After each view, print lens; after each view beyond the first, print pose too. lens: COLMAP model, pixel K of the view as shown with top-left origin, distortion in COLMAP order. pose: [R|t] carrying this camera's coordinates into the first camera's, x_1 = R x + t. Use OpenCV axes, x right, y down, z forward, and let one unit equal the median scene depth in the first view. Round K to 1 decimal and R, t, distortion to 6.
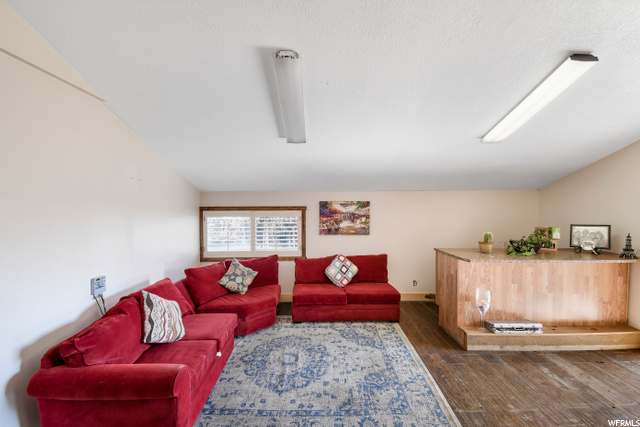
lens RADIAL K [[294.4, 0, 329.0], [0, 294.4, 214.4], [0, 0, 1]] dist [0.078449, -0.045102]
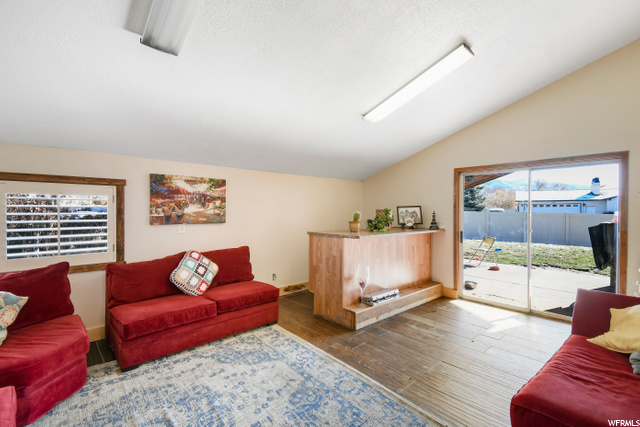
lens RADIAL K [[294.4, 0, 329.0], [0, 294.4, 214.4], [0, 0, 1]] dist [0.078449, -0.045102]
pose [[0.749870, -0.006622, 0.661552, -0.216650], [0.024746, 0.999531, -0.018044, 0.082891], [-0.661122, 0.029901, 0.749682, 0.291420]]
